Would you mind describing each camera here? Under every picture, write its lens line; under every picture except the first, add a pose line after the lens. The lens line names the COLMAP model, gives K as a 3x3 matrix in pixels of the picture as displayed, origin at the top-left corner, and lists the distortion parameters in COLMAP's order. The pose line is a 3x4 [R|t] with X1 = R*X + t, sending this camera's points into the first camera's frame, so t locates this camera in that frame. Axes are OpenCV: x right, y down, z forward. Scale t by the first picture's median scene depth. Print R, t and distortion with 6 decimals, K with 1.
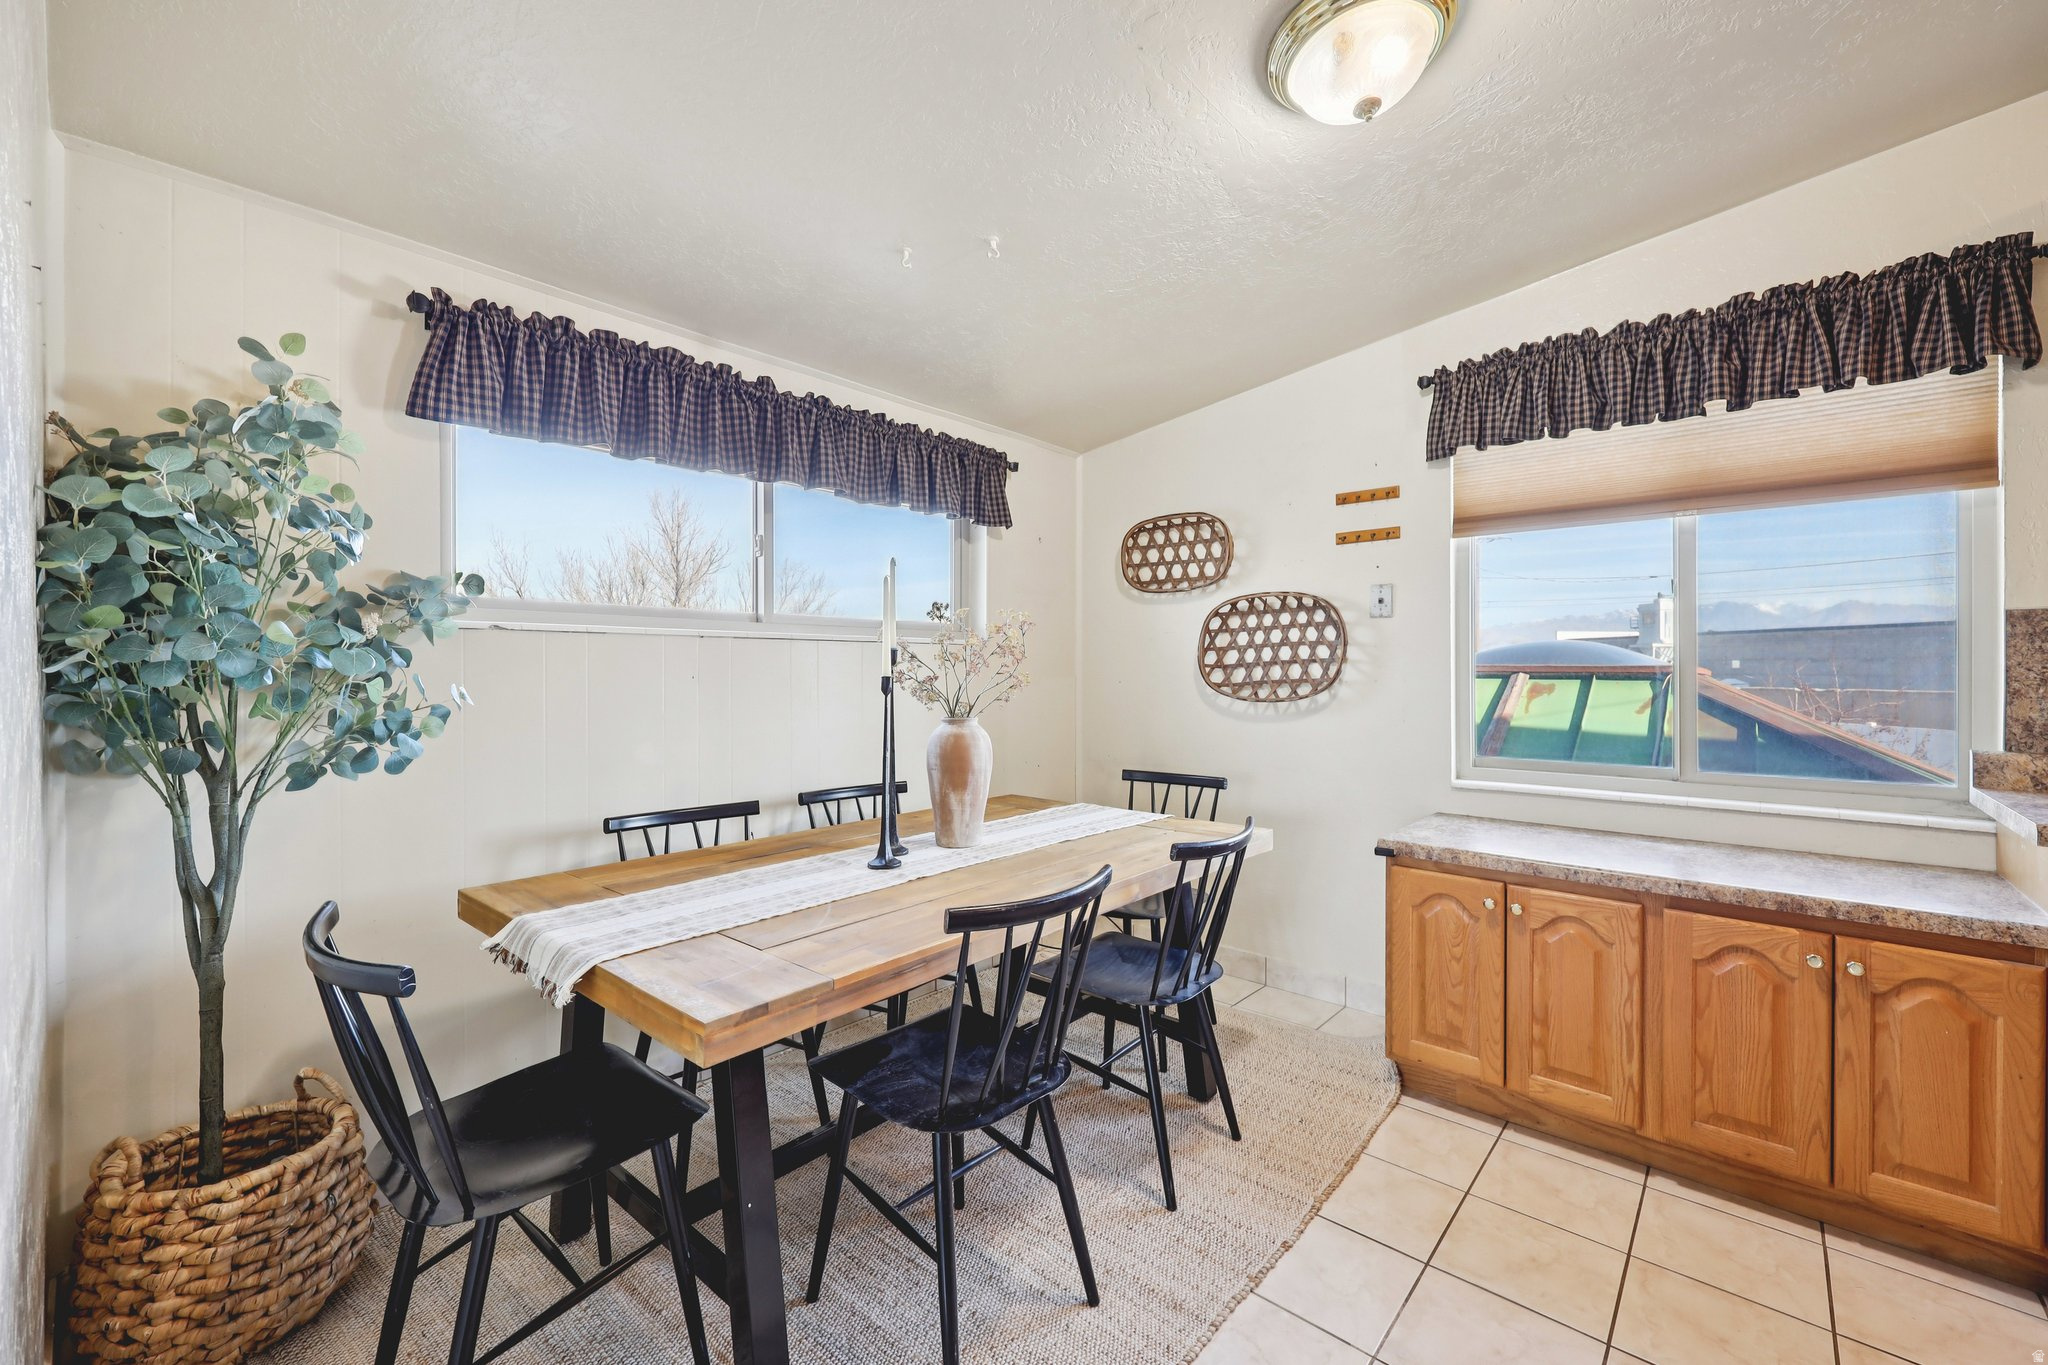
lens RADIAL K [[828.9, 0, 1034.0], [0, 828.9, 672.0], [0, 0, 1]] dist [0.000895, 0.000009]
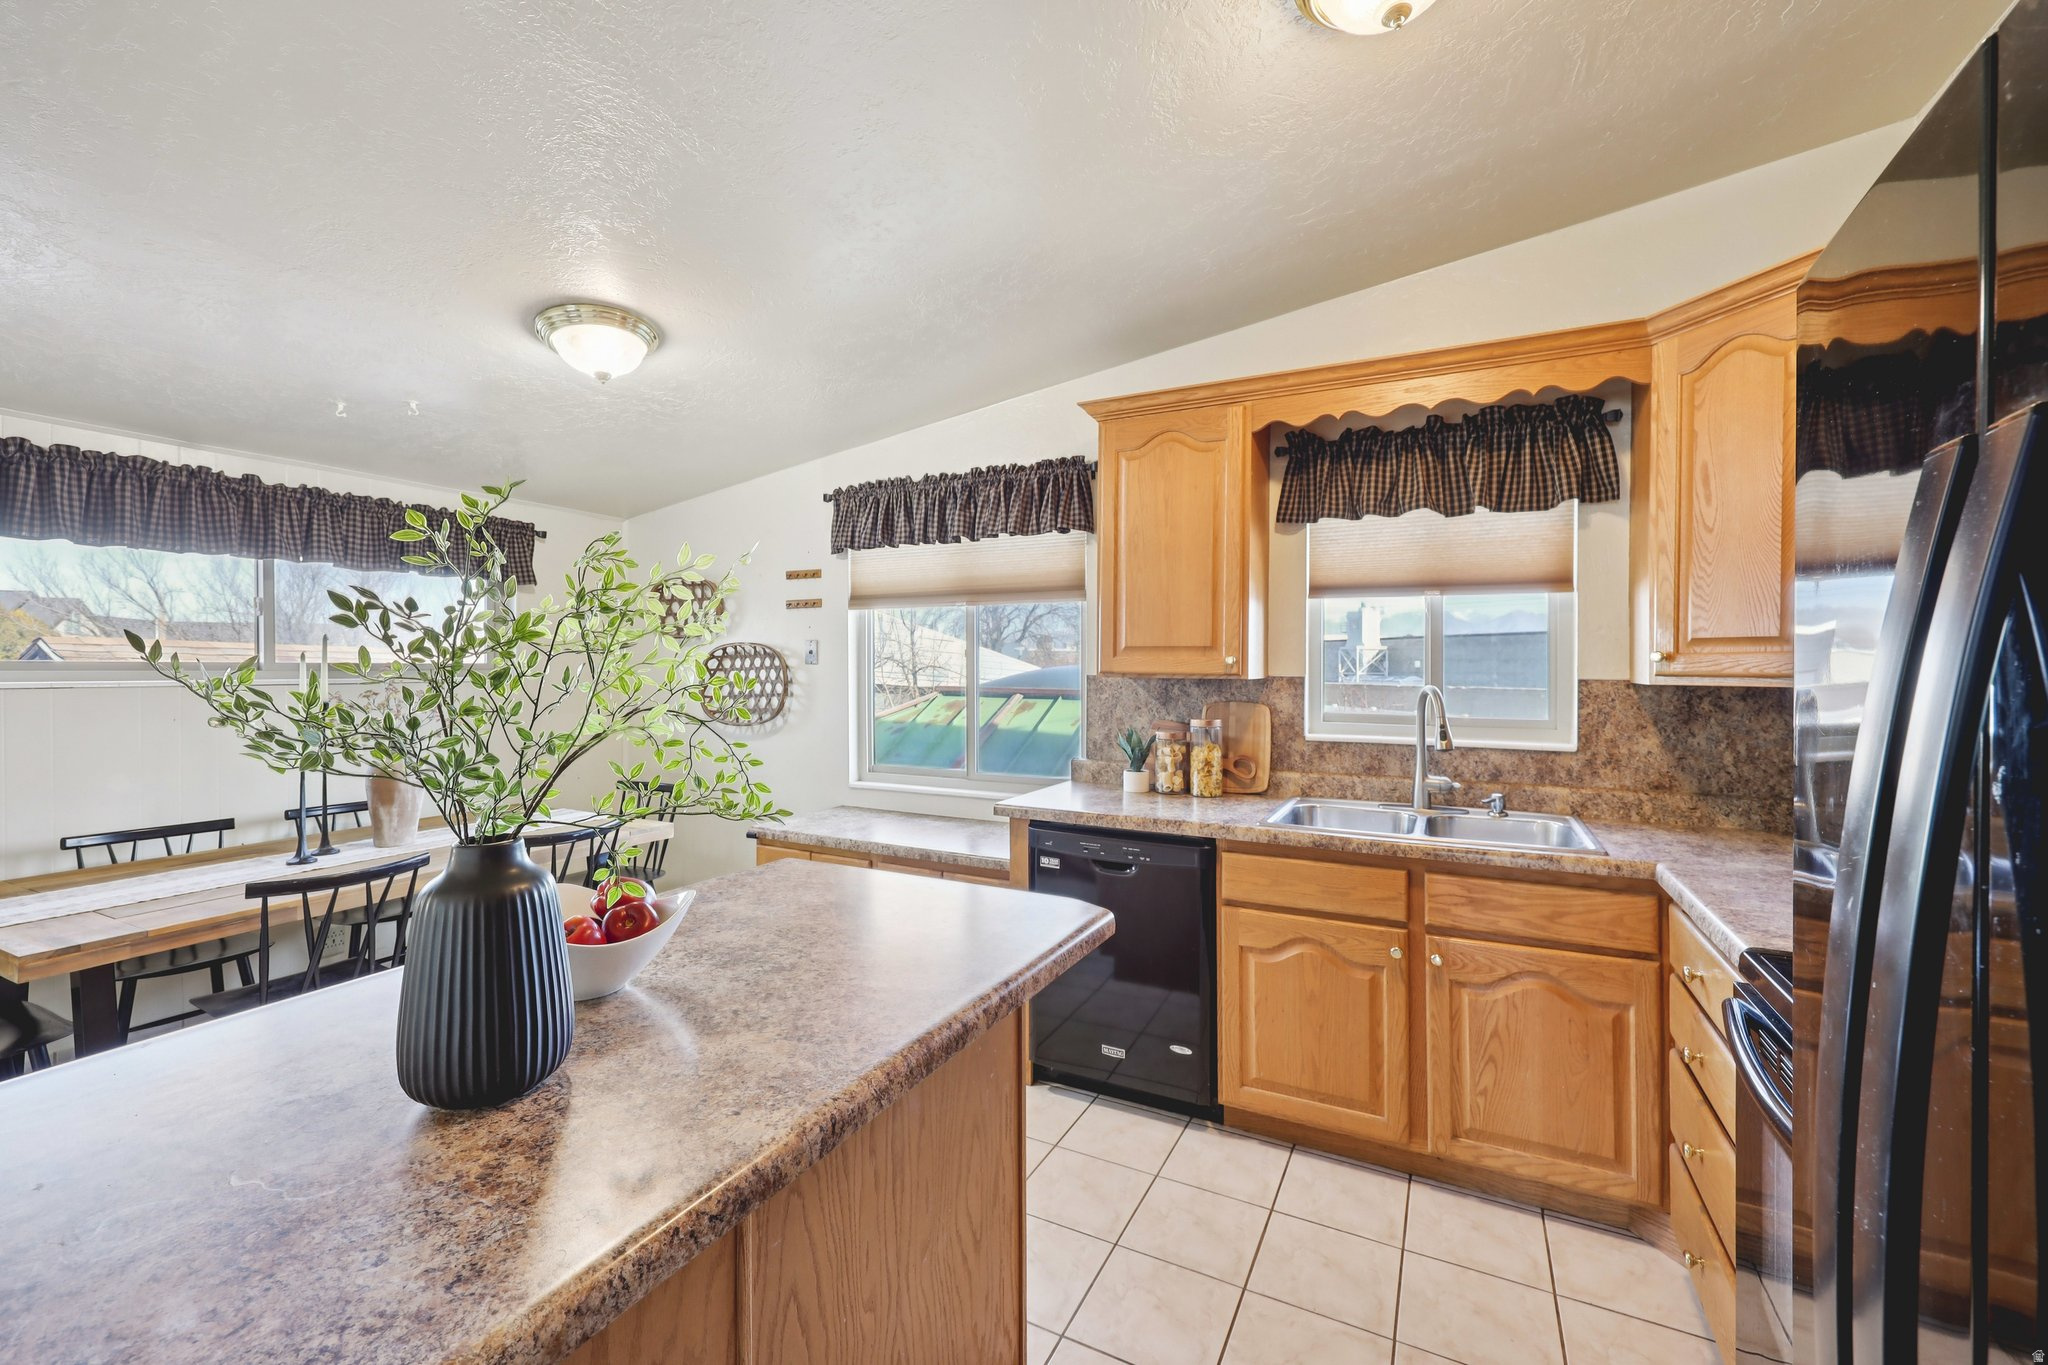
lens RADIAL K [[828.9, 0, 1031.2], [0, 828.9, 671.5], [0, 0, 1]] dist [0.000895, 0.000009]
pose [[0.971894, -0.000218, 0.235420, 0.552308], [-0.000878, 0.999989, 0.004548, -0.074032], [-0.235419, -0.004627, 0.971883, -0.510326]]
